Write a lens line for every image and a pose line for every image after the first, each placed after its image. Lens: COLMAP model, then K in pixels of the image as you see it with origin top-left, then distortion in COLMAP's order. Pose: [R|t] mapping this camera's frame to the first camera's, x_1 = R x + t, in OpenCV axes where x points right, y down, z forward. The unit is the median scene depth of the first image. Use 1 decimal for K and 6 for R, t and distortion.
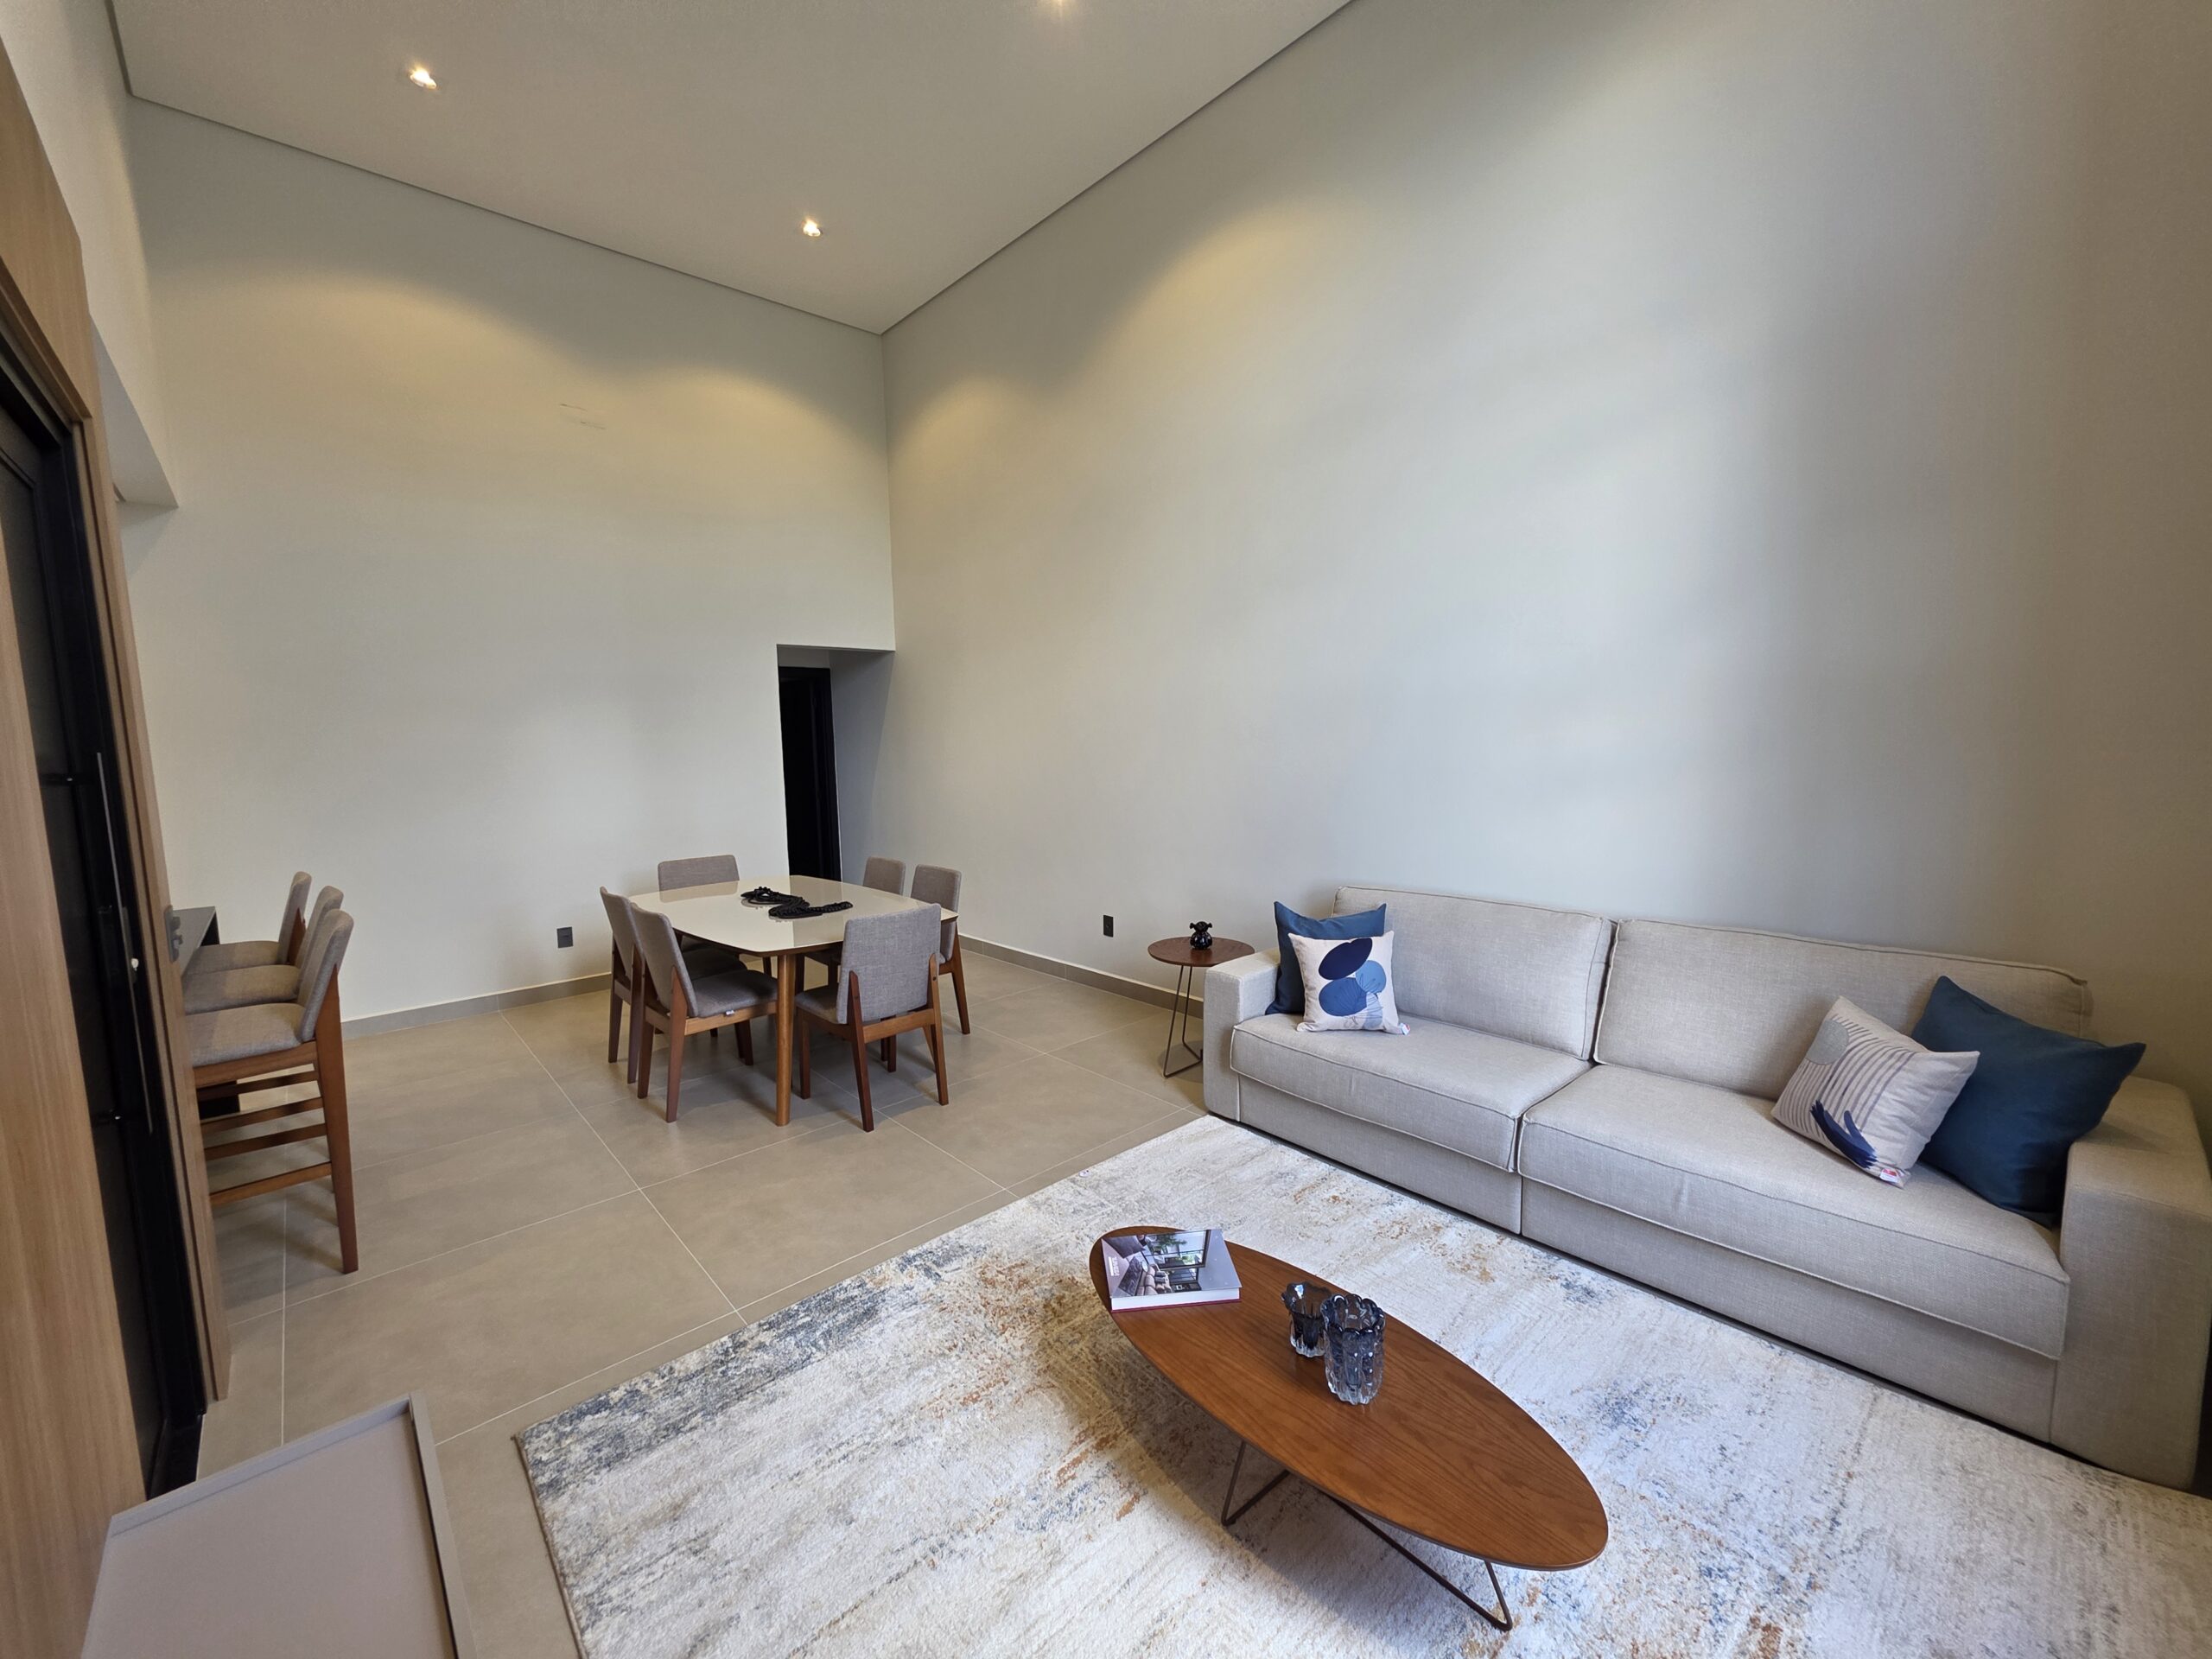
lens RADIAL K [[881.9, 0, 1115.9], [0, 881.9, 824.4], [0, 0, 1]] dist [0.008231, -0.000991]
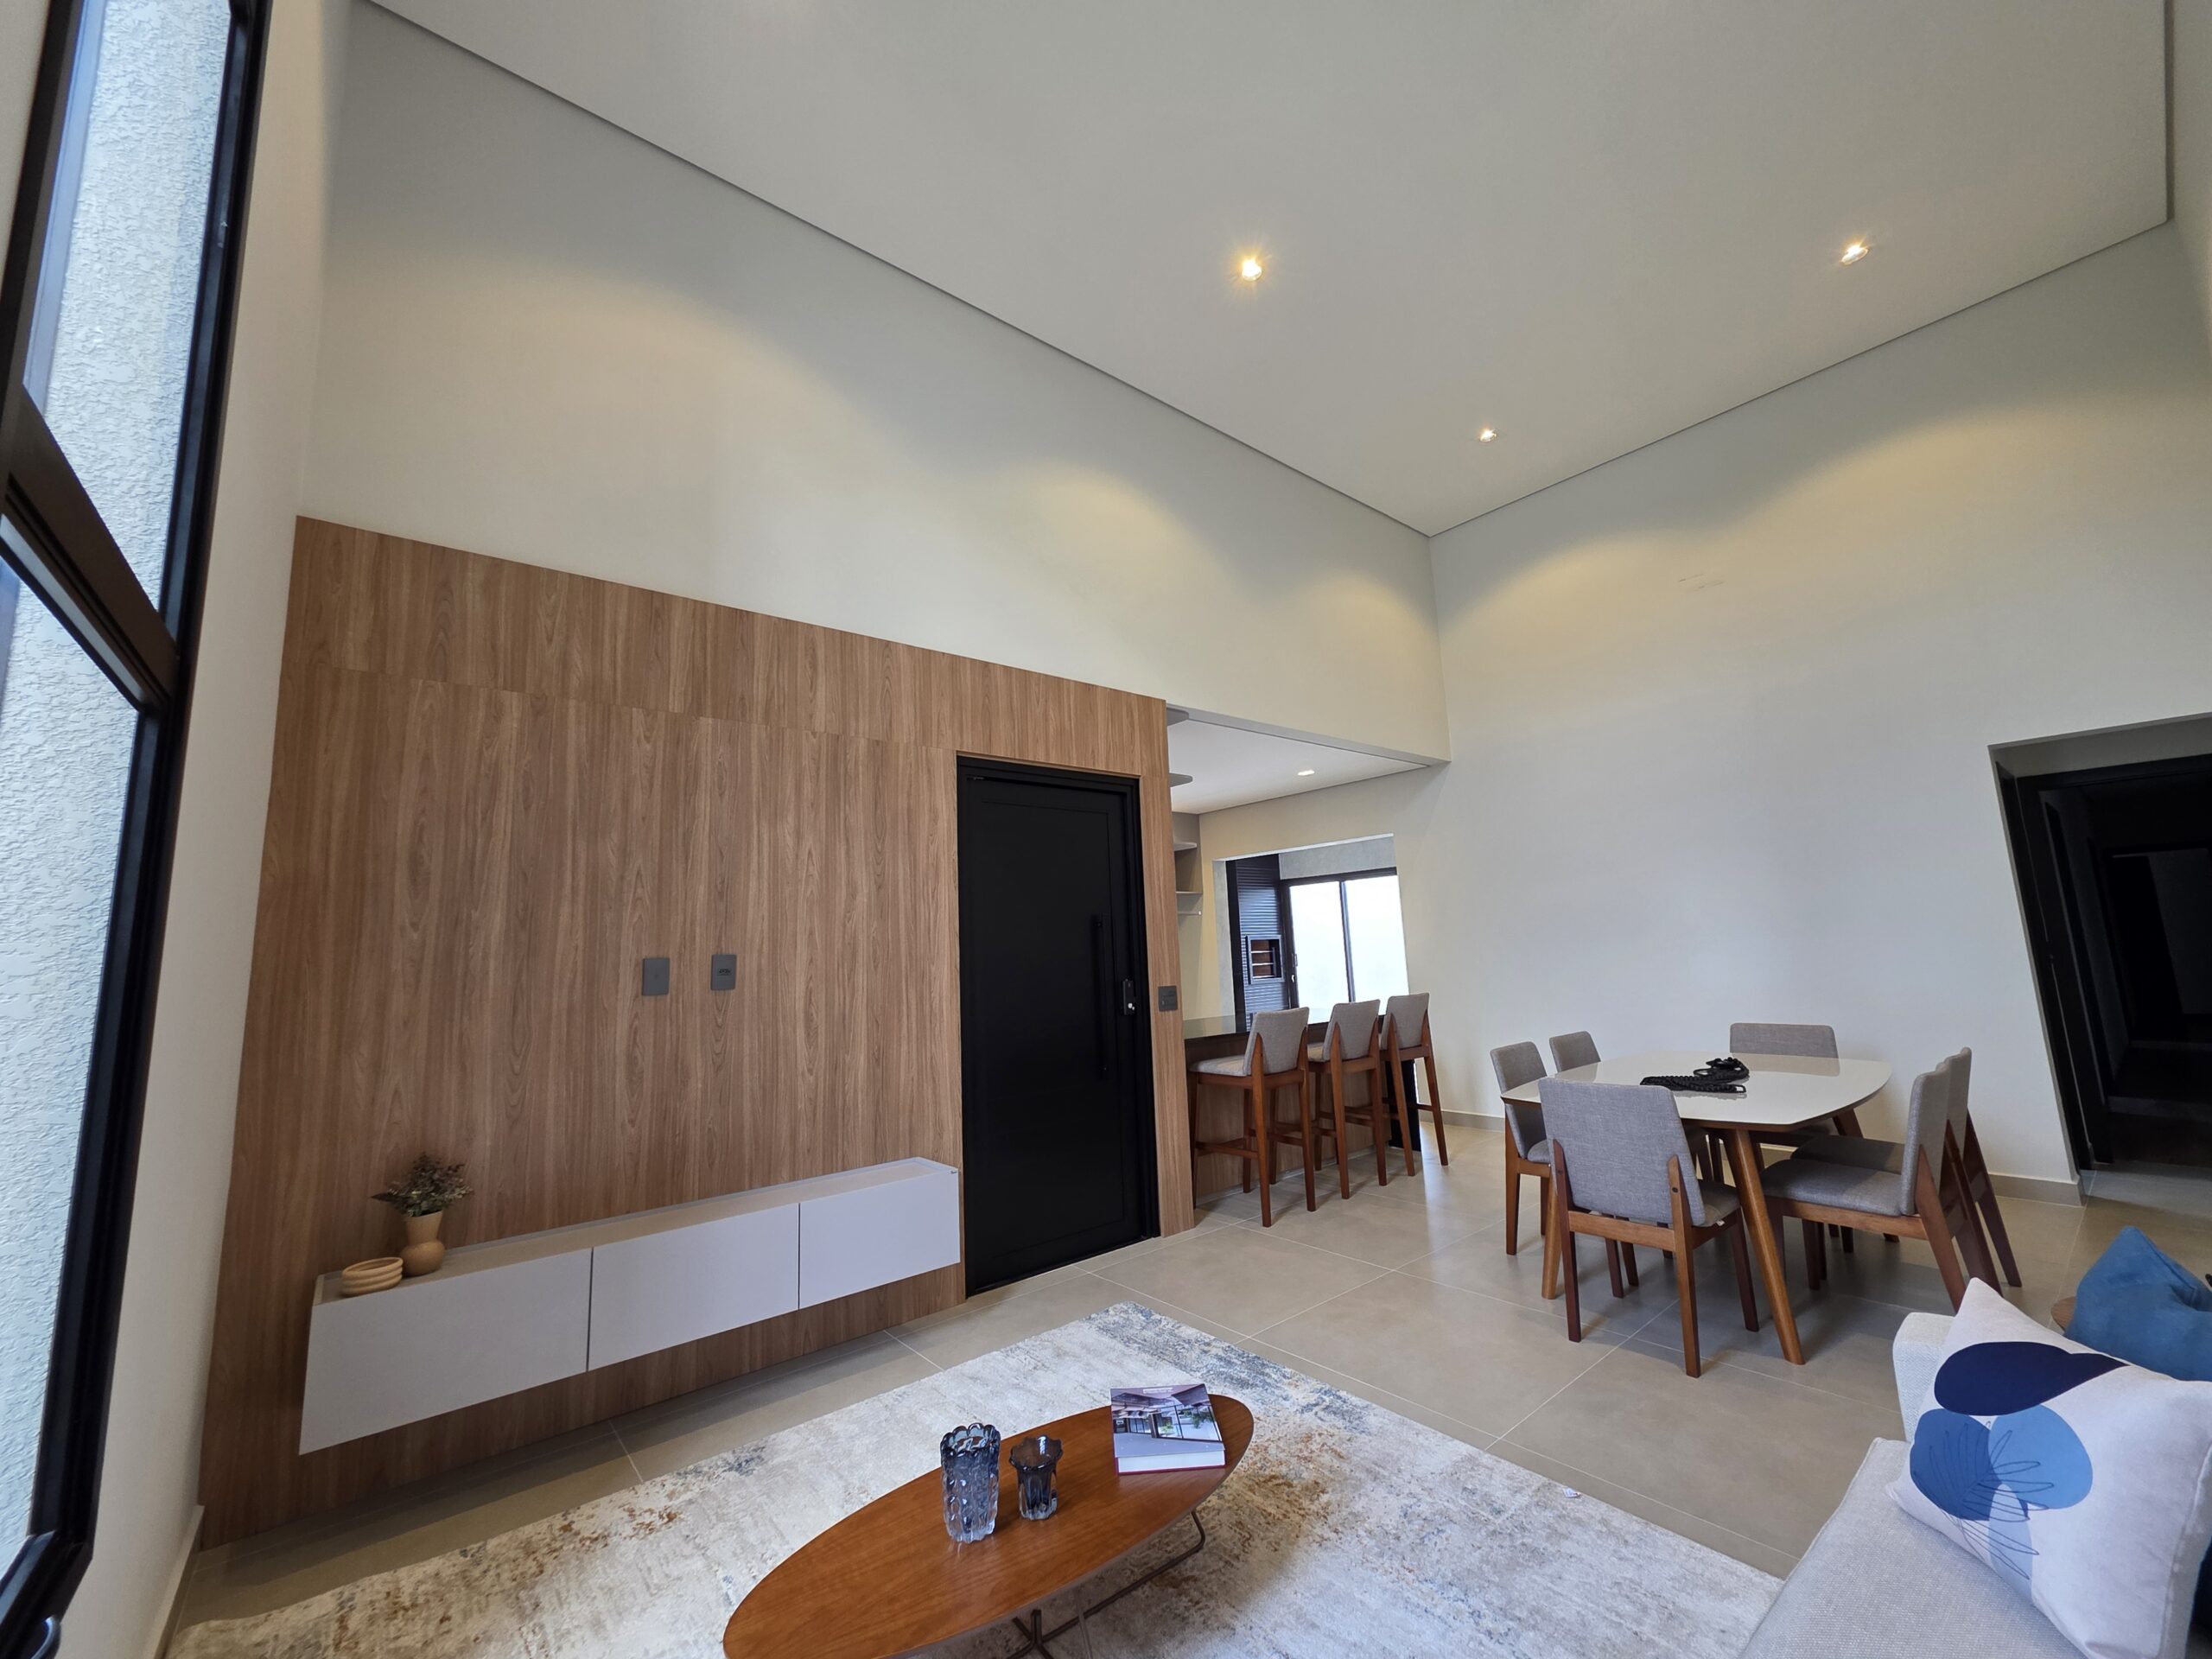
lens RADIAL K [[881.9, 0, 1105.8], [0, 881.9, 818.1], [0, 0, 1]] dist [0.008231, -0.000991]
pose [[-0.070021, -0.134032, -0.988500, 0.897176], [-0.059330, 0.989738, -0.129997, -0.021766], [0.995780, 0.049545, -0.077255, 0.789116]]
